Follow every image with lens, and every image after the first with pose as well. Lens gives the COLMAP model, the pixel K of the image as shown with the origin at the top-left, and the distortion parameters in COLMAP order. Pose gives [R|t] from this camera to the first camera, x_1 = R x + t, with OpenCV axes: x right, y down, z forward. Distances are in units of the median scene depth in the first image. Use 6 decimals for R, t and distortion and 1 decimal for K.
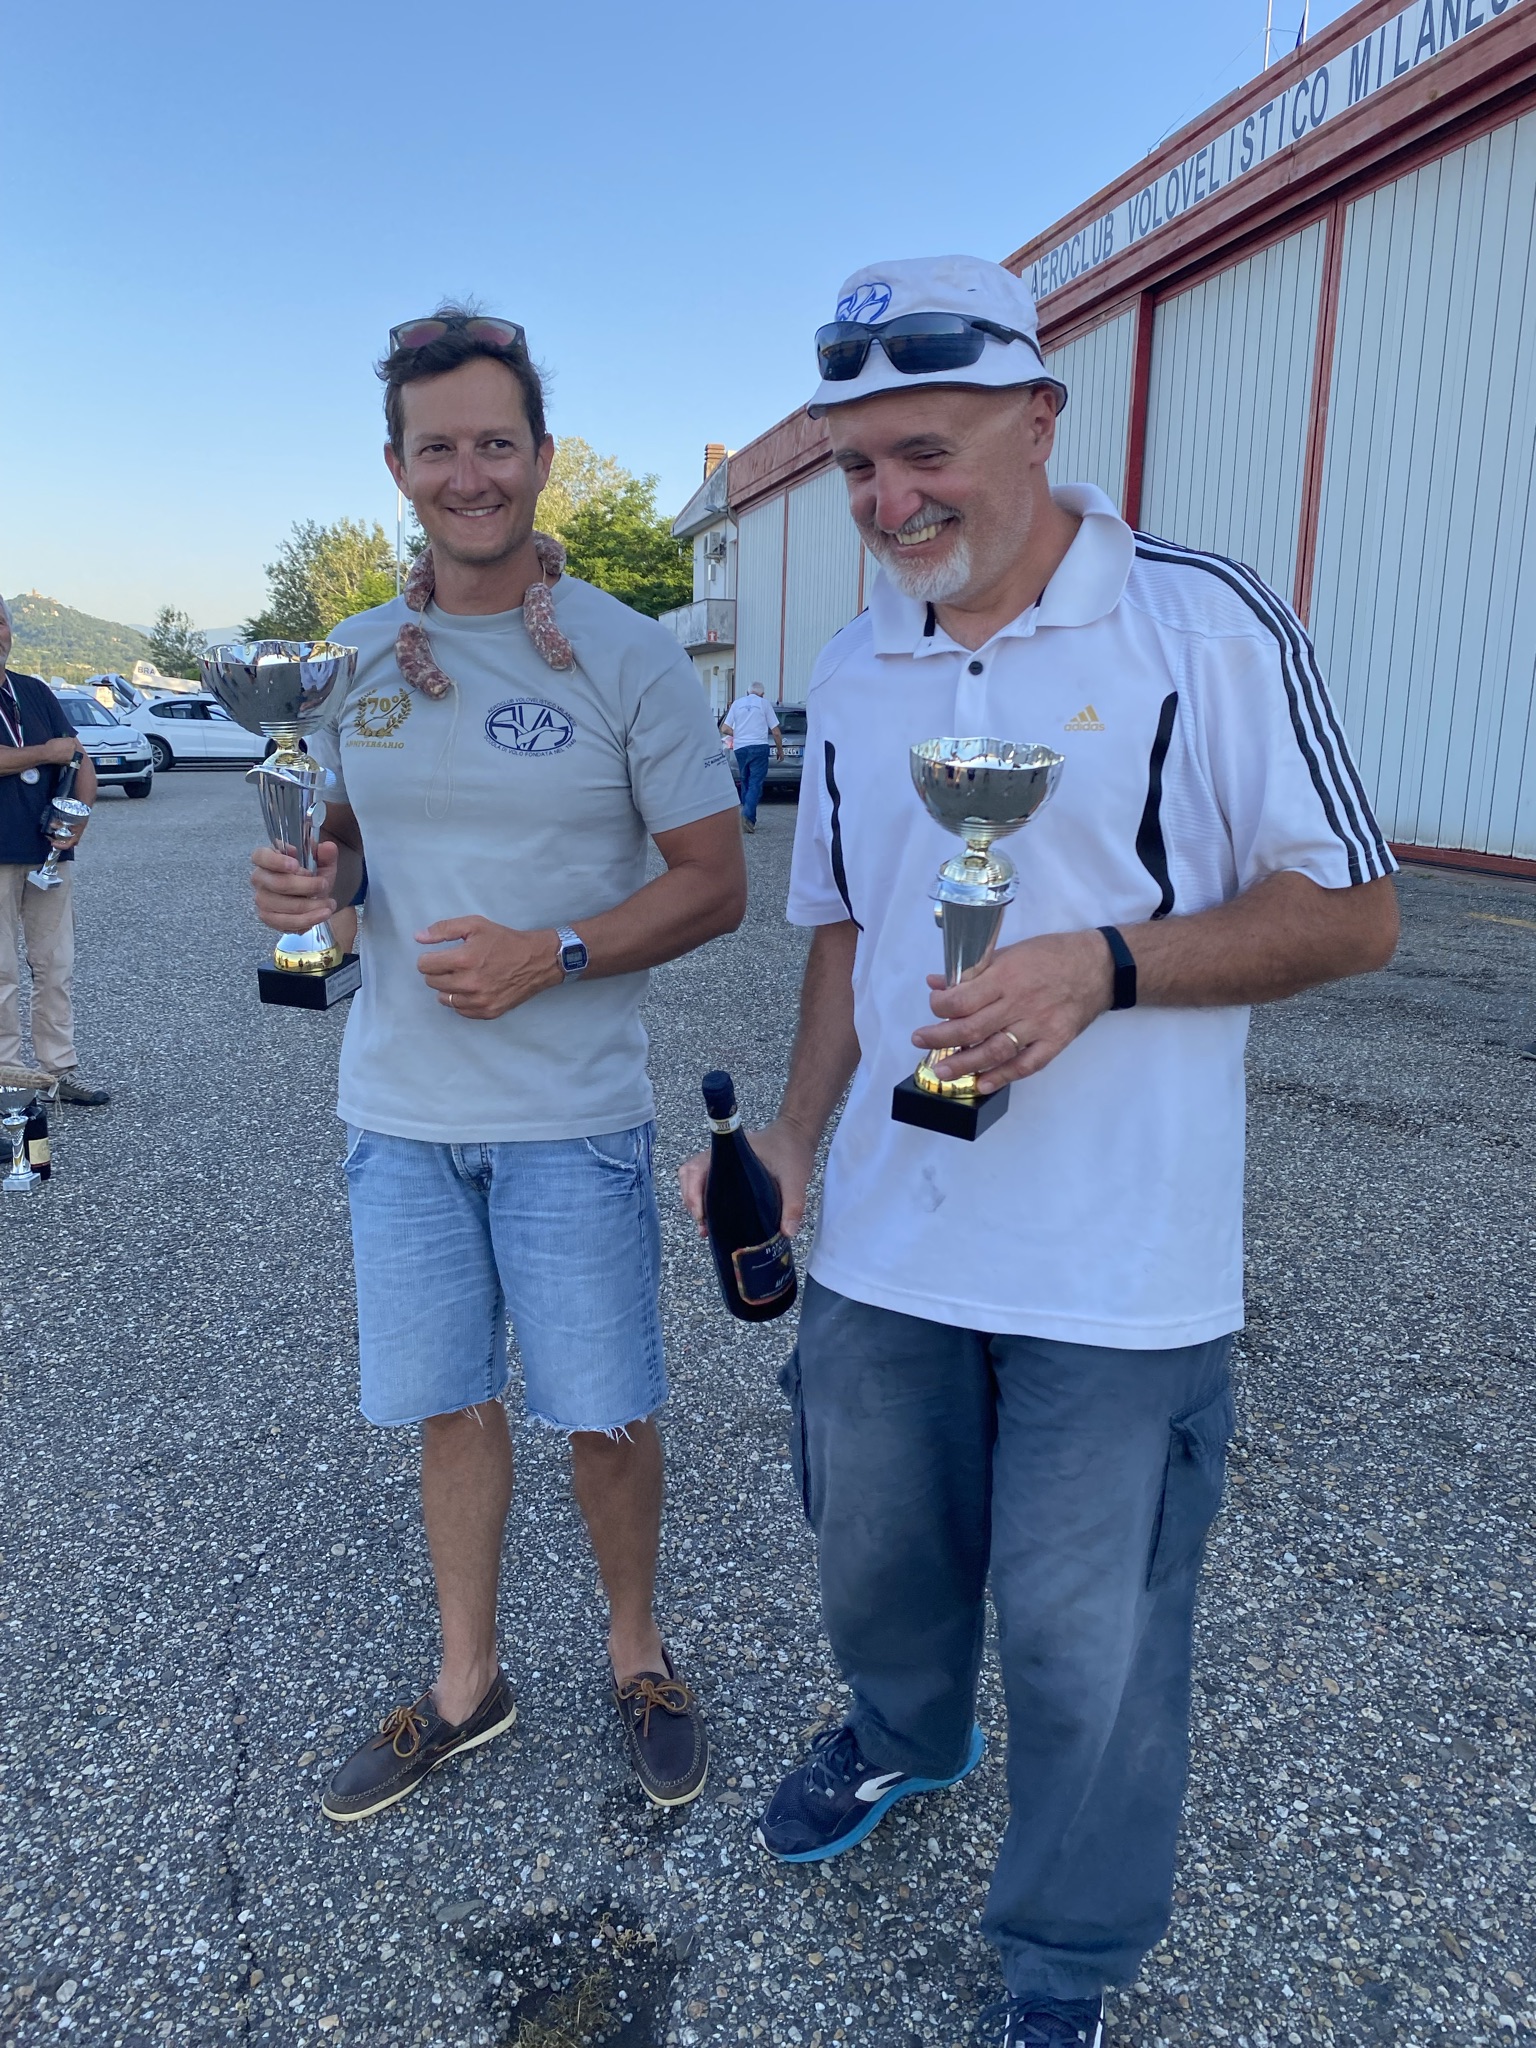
lens RADIAL K [[1564.1, 0, 793.6], [0, 1564.1, 1010.9], [0, 0, 1]] dist [0.009298, -0.001186]
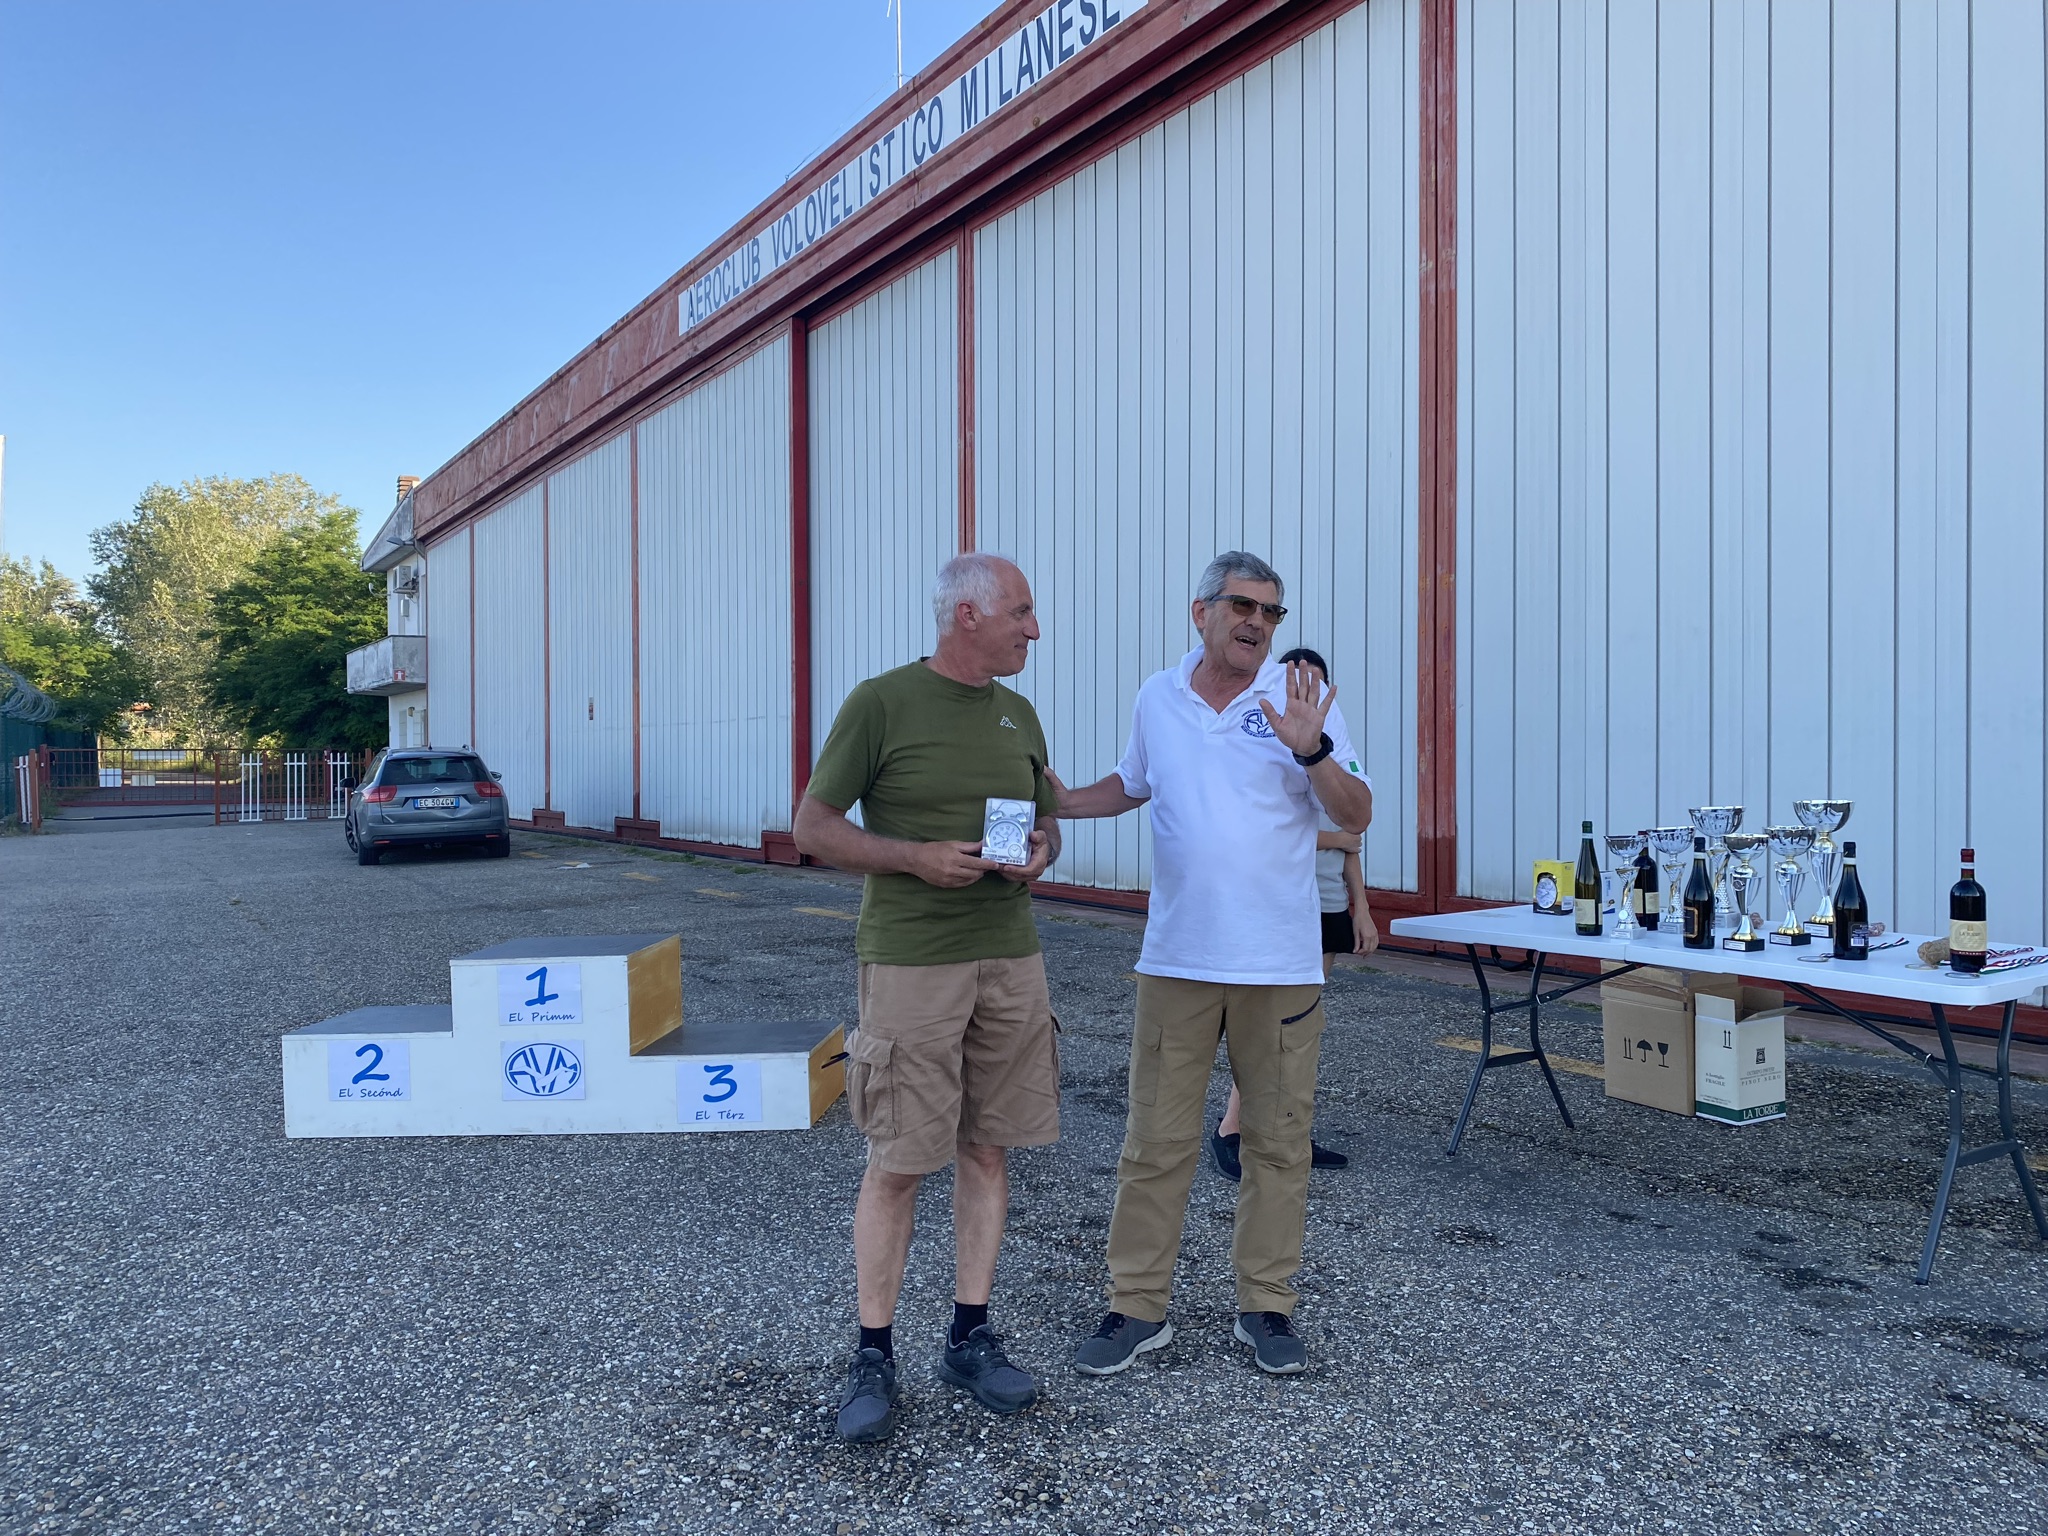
lens RADIAL K [[1564.1, 0, 1045.0], [0, 1564.1, 772.7], [0, 0, 1]] dist [0.009298, -0.001186]
pose [[0.955507, -0.036419, 0.292712, 0.079379], [0.085346, 0.984037, -0.156164, -0.024391], [-0.282352, 0.174198, 0.943362, 0.107507]]
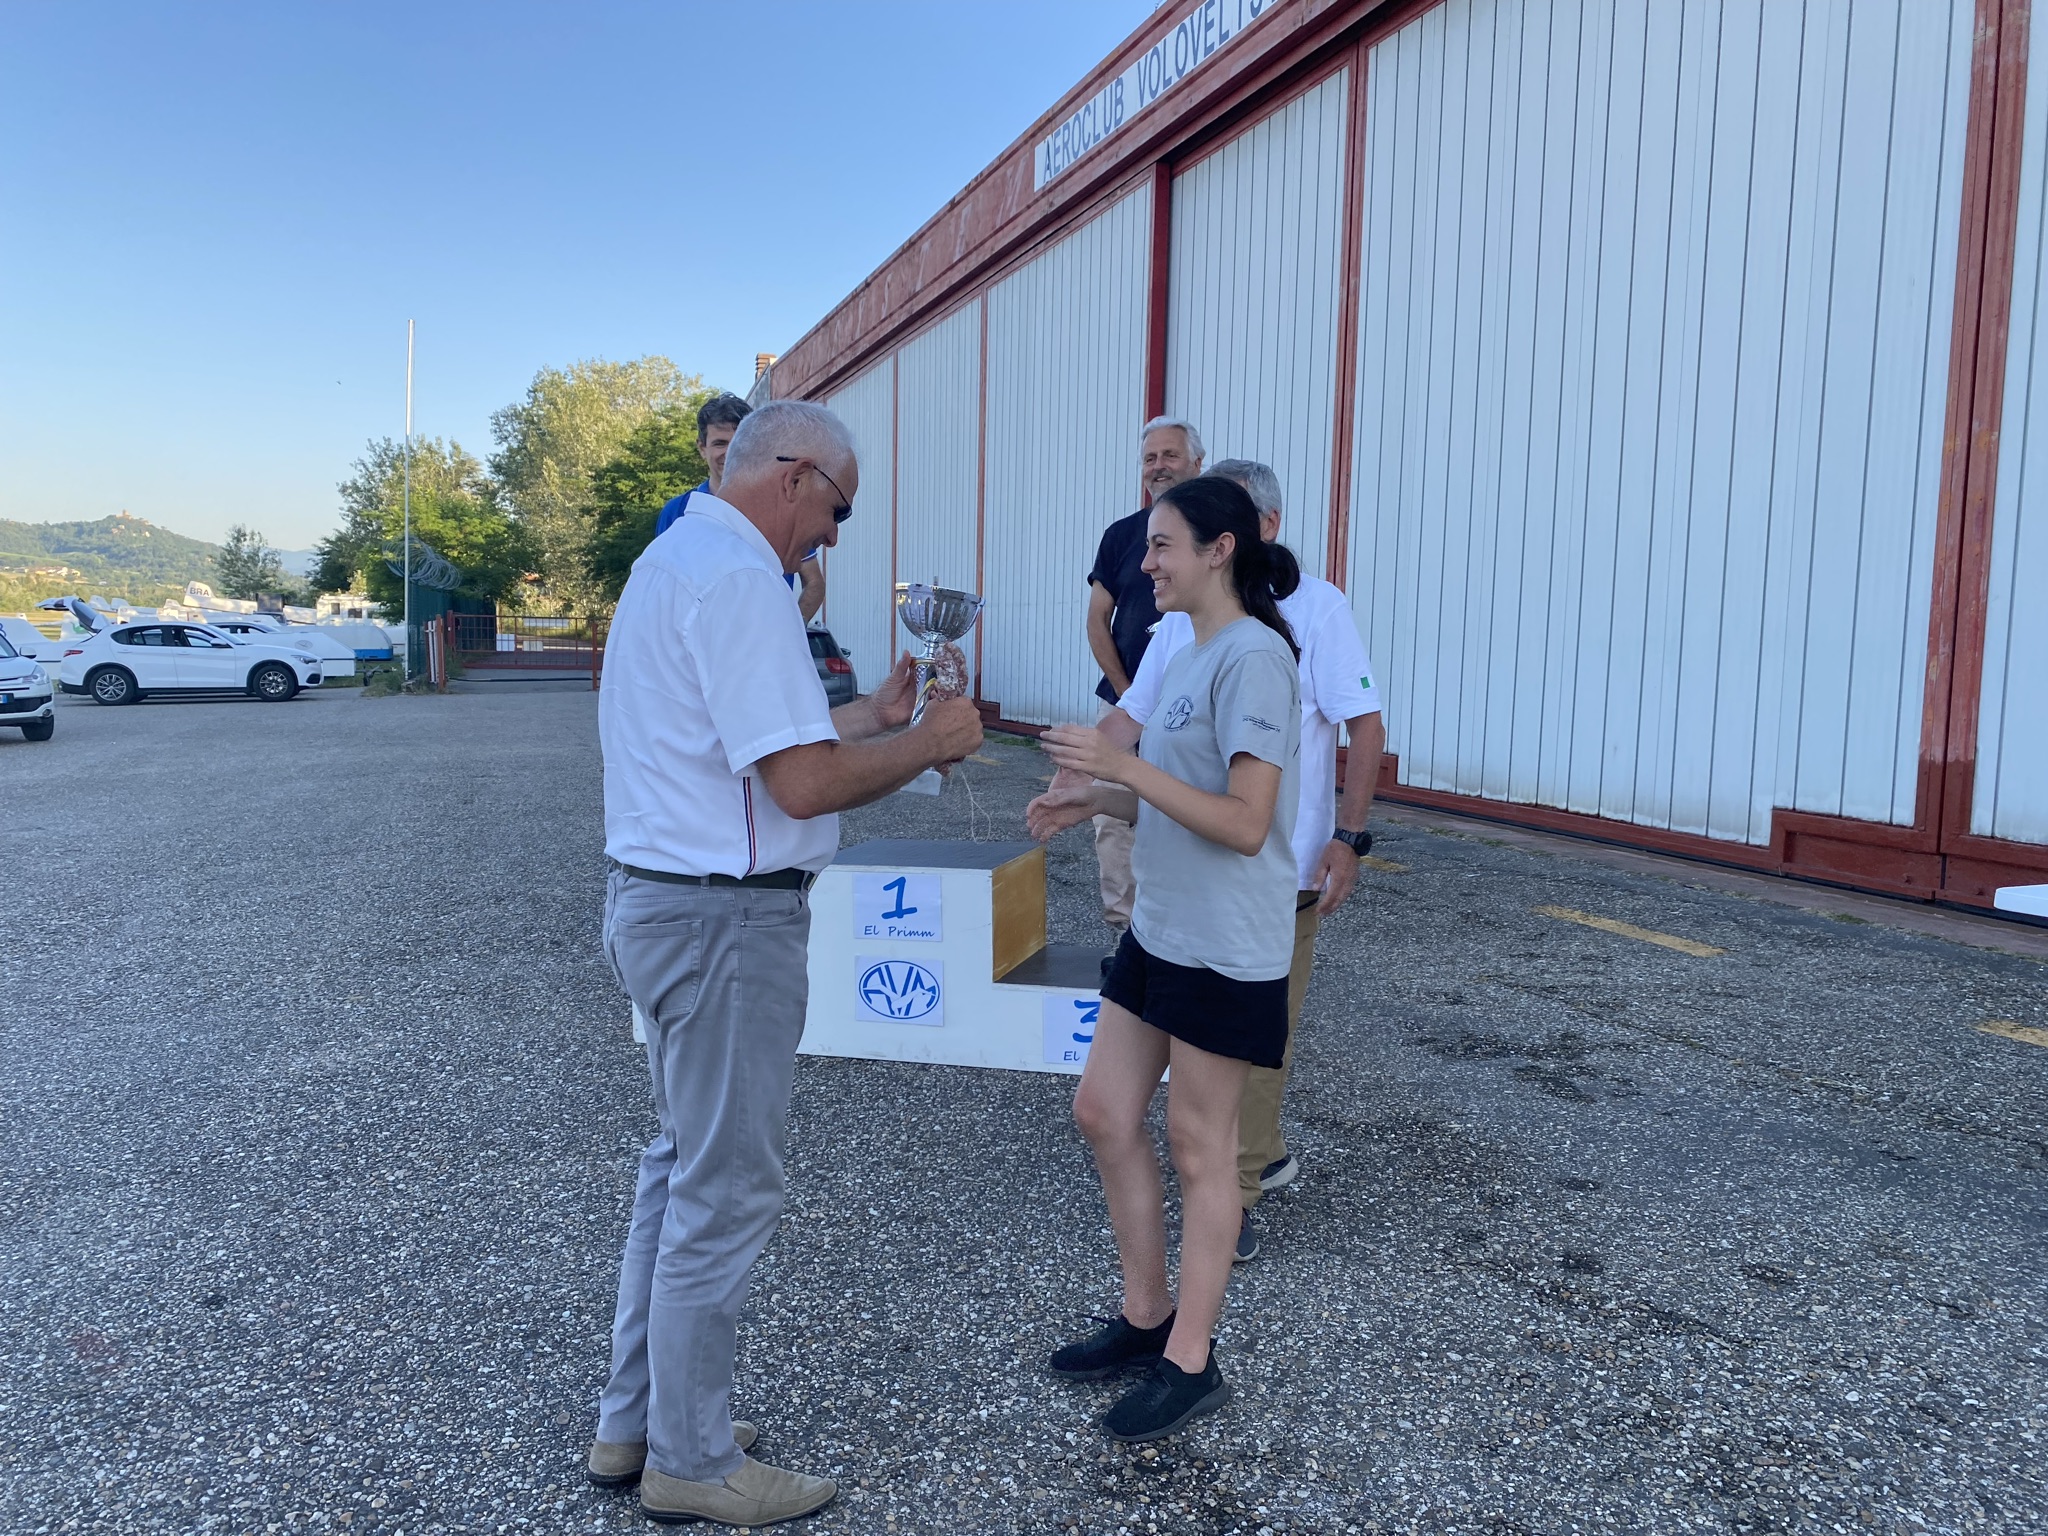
lens RADIAL K [[1565.2, 0, 1014.6], [0, 1565.2, 782.9], [0, 0, 1]] dist [0.017226, -0.014601]
pose [[0.997487, -0.016826, 0.068820, 0.075181], [0.022838, 0.995899, -0.087537, -0.035547], [-0.067065, 0.088889, 0.993781, 0.158749]]
